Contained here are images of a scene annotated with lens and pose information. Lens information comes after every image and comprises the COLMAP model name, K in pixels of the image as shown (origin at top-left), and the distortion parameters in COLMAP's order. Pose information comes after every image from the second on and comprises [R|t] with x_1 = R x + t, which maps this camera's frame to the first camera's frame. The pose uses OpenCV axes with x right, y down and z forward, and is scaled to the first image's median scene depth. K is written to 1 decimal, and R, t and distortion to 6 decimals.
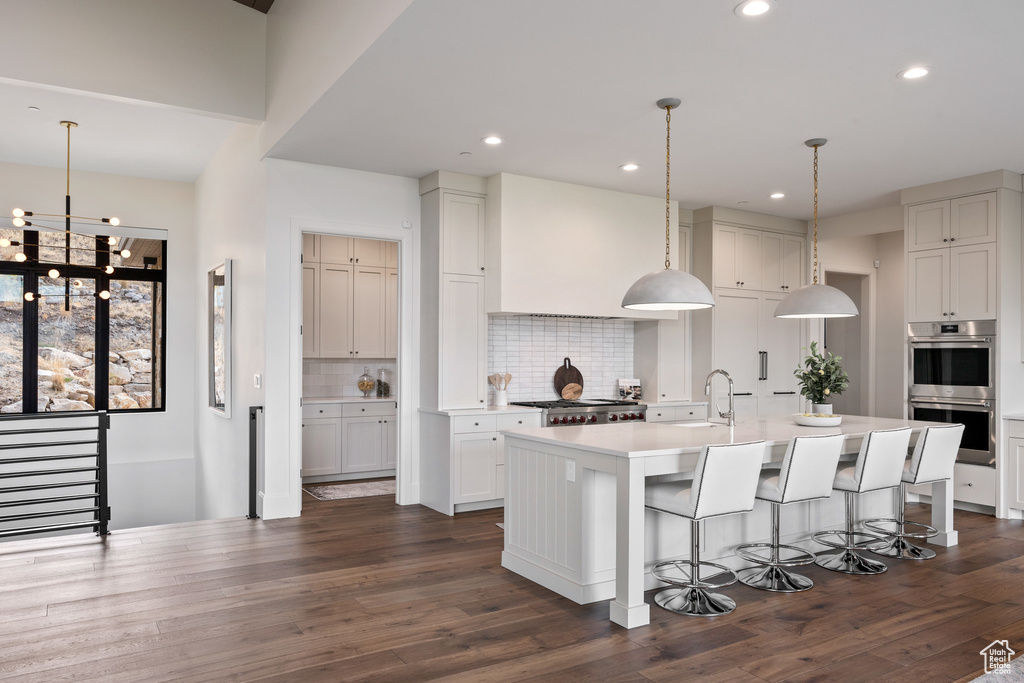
lens RADIAL K [[698.9, 0, 513.3], [0, 698.9, 354.9], [0, 0, 1]] dist [0.000264, -0.000151]
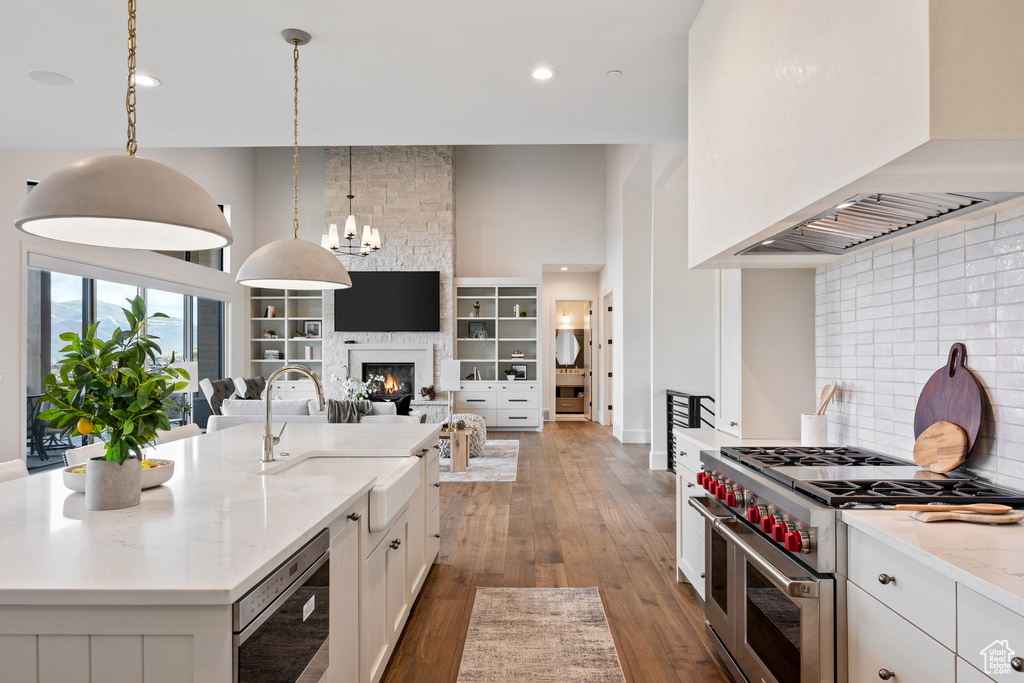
lens RADIAL K [[698.9, 0, 513.3], [0, 698.9, 354.9], [0, 0, 1]] dist [0.000264, -0.000151]
pose [[-0.543448, -0.008437, -0.839400, 0.553650], [-0.001773, 0.999959, -0.008903, 0.014913], [0.839441, -0.003350, -0.543441, 1.193662]]
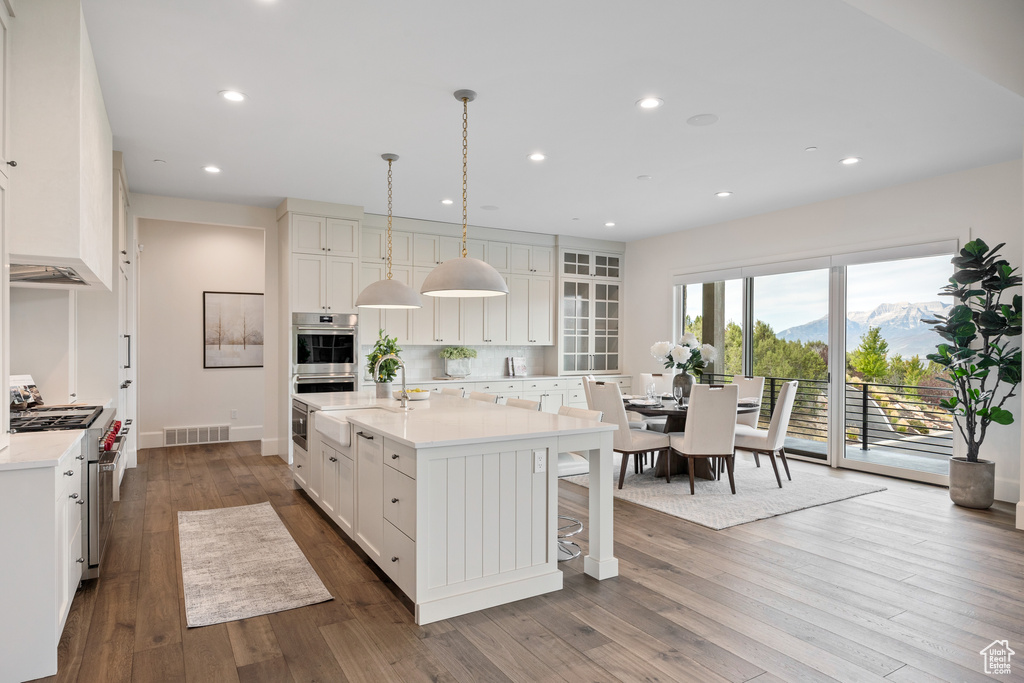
lens RADIAL K [[598.4, 0, 512.0], [0, 598.4, 341.5], [0, 0, 1]] dist [0.002407, 0.000311]
pose [[0.025304, -0.001502, 0.999679, -0.474123], [-0.002946, 0.999994, 0.001577, 0.000615], [-0.999675, -0.002985, 0.025300, 0.653303]]
